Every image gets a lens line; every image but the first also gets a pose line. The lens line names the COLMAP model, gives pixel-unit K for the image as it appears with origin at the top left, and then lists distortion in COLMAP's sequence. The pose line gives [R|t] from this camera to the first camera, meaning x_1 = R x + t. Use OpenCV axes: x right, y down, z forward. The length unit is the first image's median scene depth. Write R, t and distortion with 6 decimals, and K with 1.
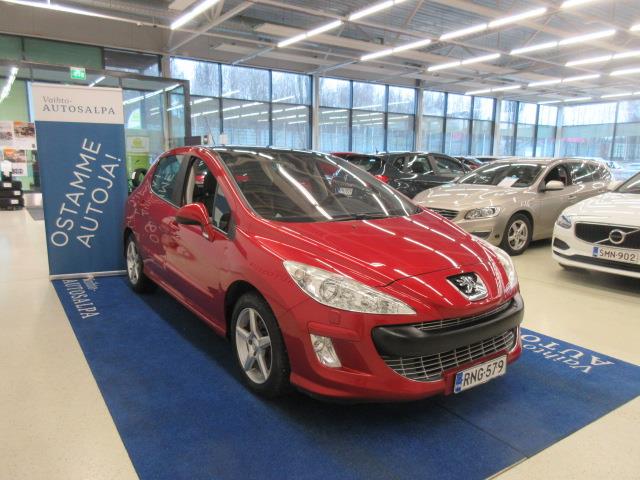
lens RADIAL K [[475.9, 0, 320.0], [0, 475.9, 240.0], [0, 0, 1]] dist [0.002950, -0.000468]
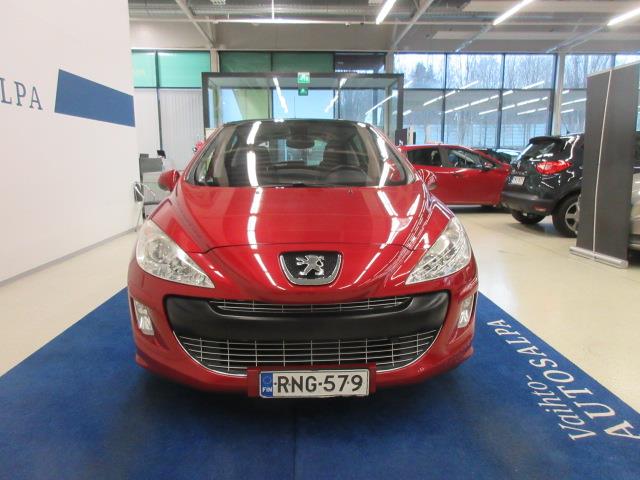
lens RADIAL K [[475.9, 0, 320.0], [0, 475.9, 240.0], [0, 0, 1]] dist [0.002950, -0.000468]
pose [[0.846900, 0.073562, -0.526639, 0.529529], [-0.073624, 0.997068, 0.020876, 0.025643], [0.526630, 0.021094, 0.849833, 0.257577]]
